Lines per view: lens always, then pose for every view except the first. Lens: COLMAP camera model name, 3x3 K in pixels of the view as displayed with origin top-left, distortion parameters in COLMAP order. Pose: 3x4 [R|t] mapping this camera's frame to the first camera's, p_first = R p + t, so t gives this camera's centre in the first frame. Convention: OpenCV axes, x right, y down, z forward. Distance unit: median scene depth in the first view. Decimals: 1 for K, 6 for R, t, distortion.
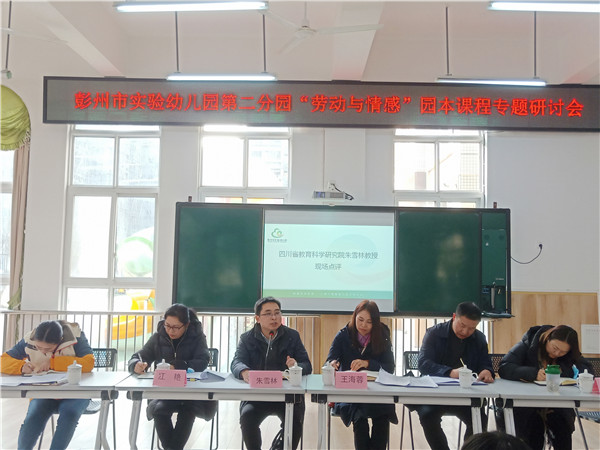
lens RADIAL K [[559.5, 0, 298.5], [0, 559.5, 225.5], [0, 0, 1]] dist [0.002511, 0.000000]
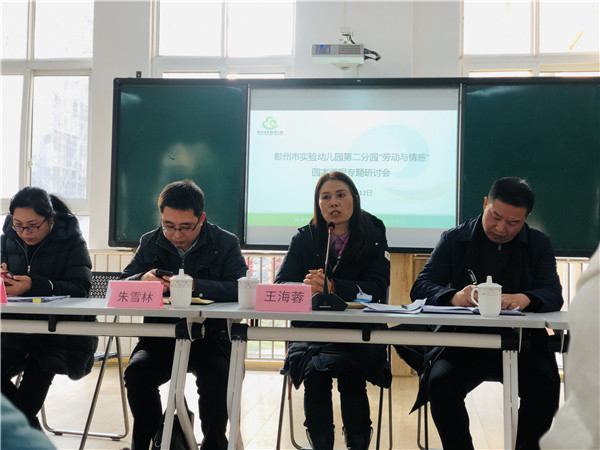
lens RADIAL K [[810.8, 0, 302.1], [0, 810.8, 222.5], [0, 0, 1]] dist [0.009785, 0.000000]
pose [[0.991264, -0.000162, -0.131893, 0.119688], [0.005784, 0.999091, 0.042244, 0.085951], [0.131766, -0.042638, 0.990363, 0.095314]]
